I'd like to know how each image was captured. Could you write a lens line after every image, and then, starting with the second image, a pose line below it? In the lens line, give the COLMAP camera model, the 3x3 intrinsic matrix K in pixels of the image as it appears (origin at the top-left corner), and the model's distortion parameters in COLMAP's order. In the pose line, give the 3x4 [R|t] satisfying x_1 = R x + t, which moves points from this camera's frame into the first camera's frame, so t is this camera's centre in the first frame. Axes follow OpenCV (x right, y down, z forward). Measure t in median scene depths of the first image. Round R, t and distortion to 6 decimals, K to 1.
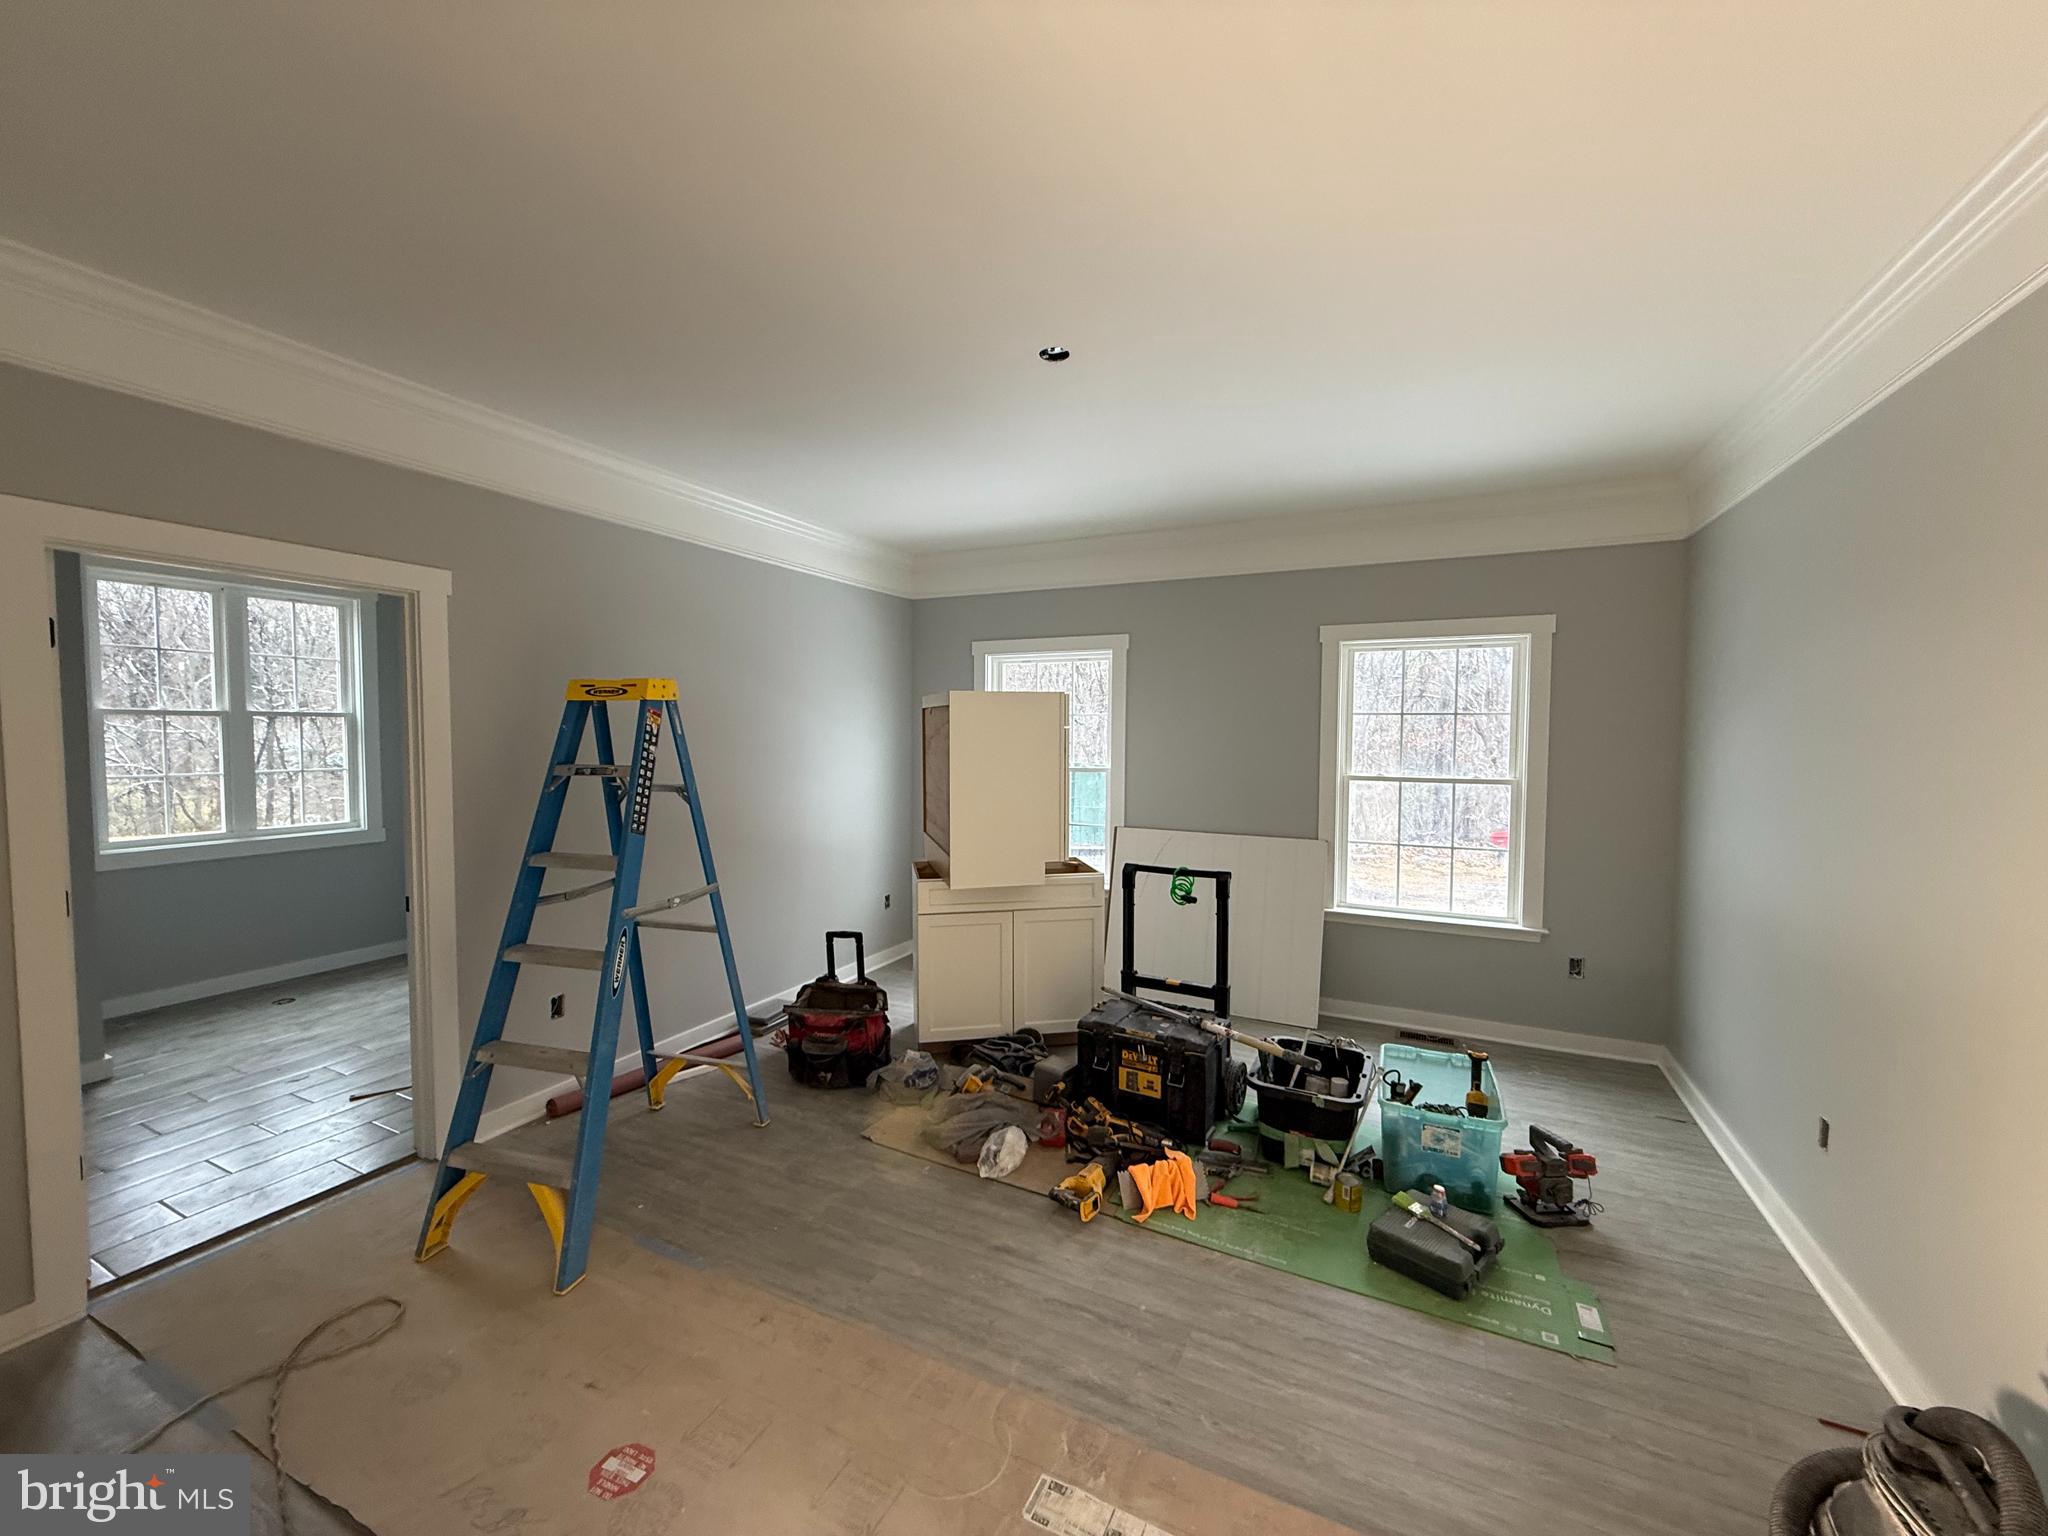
lens RADIAL K [[814.3, 0, 1028.6], [0, 814.3, 778.3], [0, 0, 1]] dist [0.001792, 0.000032]
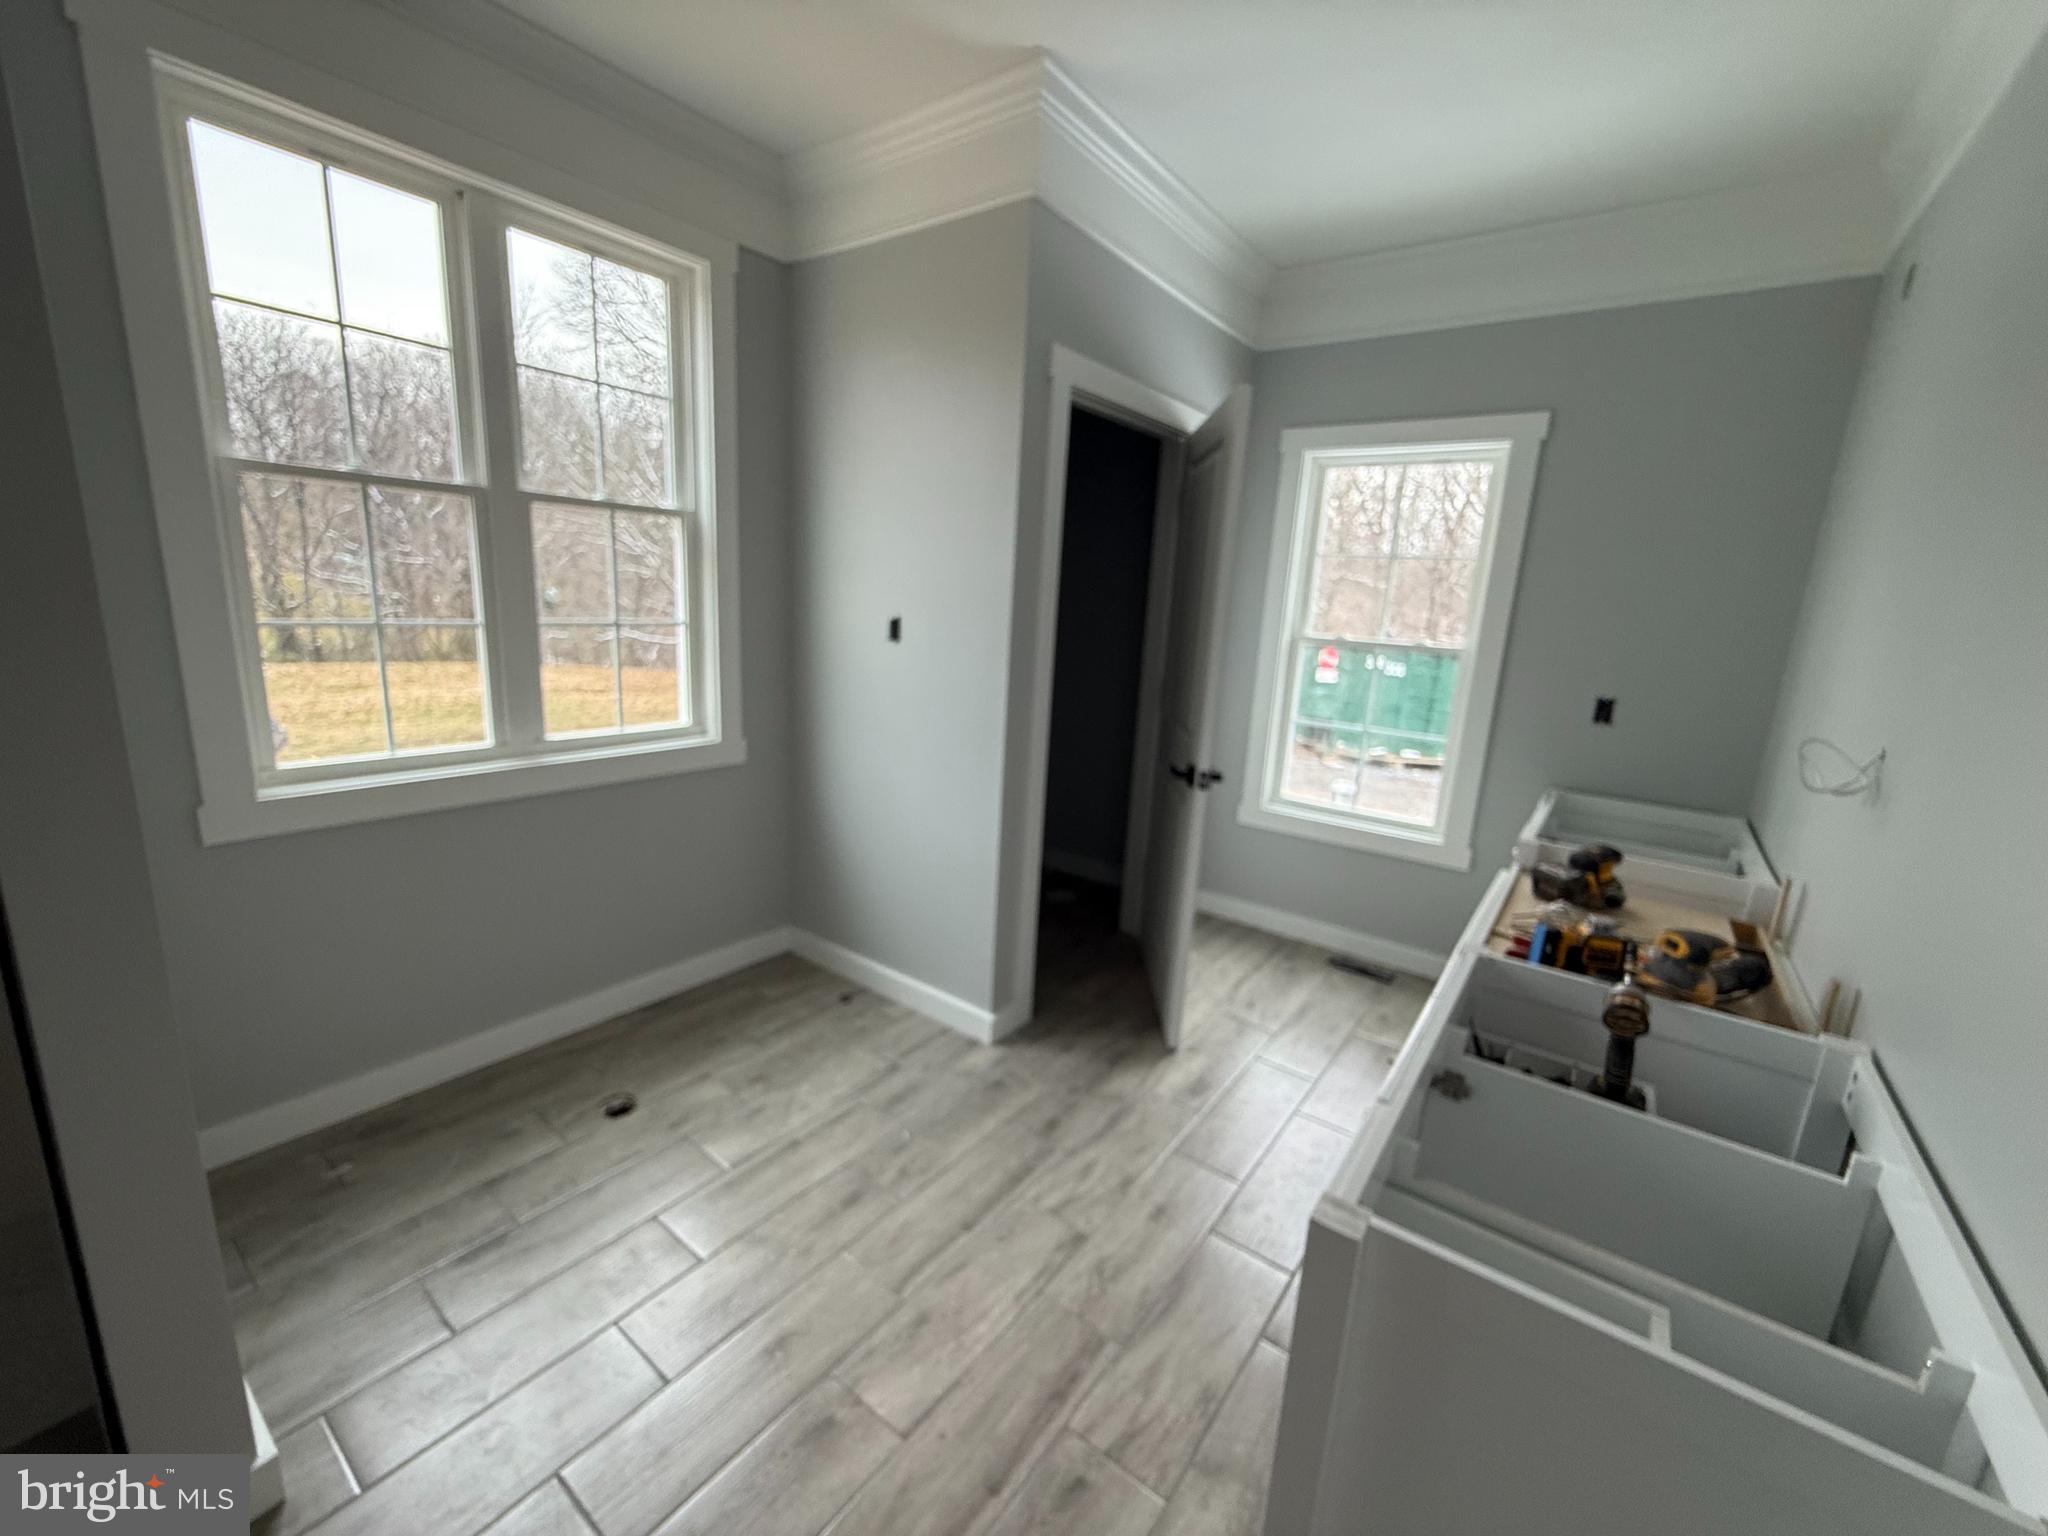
lens RADIAL K [[814.3, 0, 1022.4], [0, 814.3, 771.5], [0, 0, 1]] dist [0.001792, 0.000032]
pose [[0.982386, 0.080415, -0.168677, -0.589536], [-0.053864, 0.986214, 0.156461, -0.011878], [0.178933, -0.144620, 0.973174, 0.579786]]
